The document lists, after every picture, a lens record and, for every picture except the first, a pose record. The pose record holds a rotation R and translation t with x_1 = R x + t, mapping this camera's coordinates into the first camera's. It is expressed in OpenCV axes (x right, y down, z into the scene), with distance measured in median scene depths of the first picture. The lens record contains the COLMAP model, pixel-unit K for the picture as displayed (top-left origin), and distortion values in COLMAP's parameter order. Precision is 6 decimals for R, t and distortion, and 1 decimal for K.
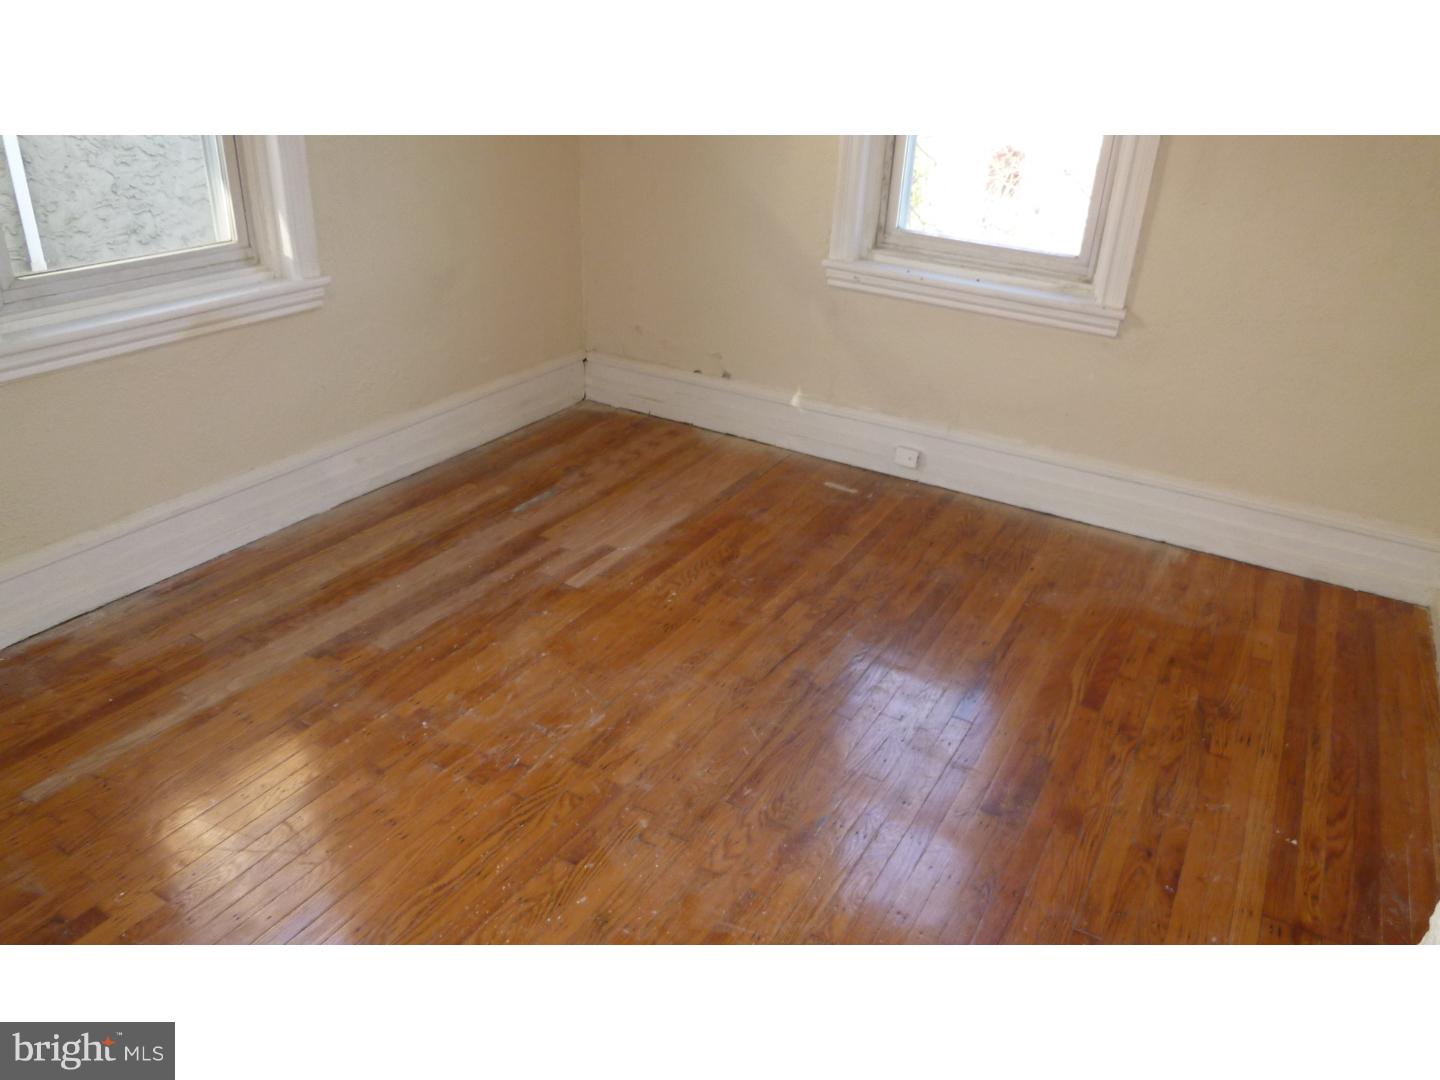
lens RADIAL K [[1039.2, 0, 720.0], [0, 1039.2, 540.0], [0, 0, 1]] dist [-0.050840, 0.005213]
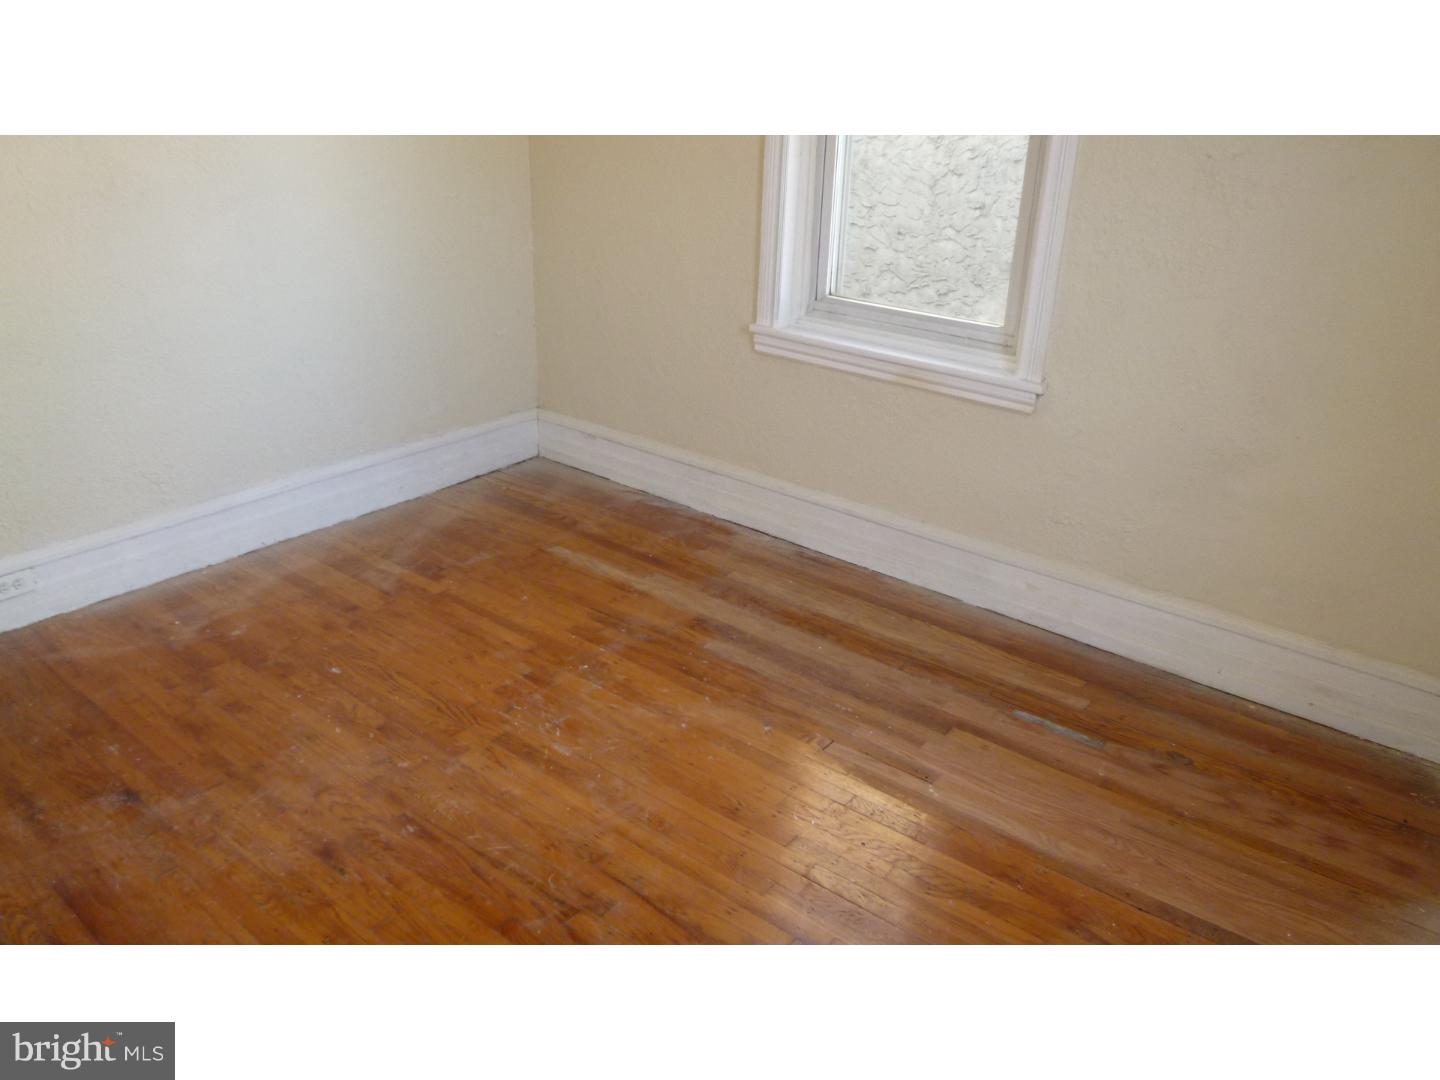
lens RADIAL K [[1039.2, 0, 720.0], [0, 1039.2, 540.0], [0, 0, 1]] dist [-0.050840, 0.005213]
pose [[-0.131091, 0.357377, -0.924715, 0.616528], [-0.478834, 0.793921, 0.374710, -0.379466], [0.868063, 0.491906, 0.067048, 0.795993]]
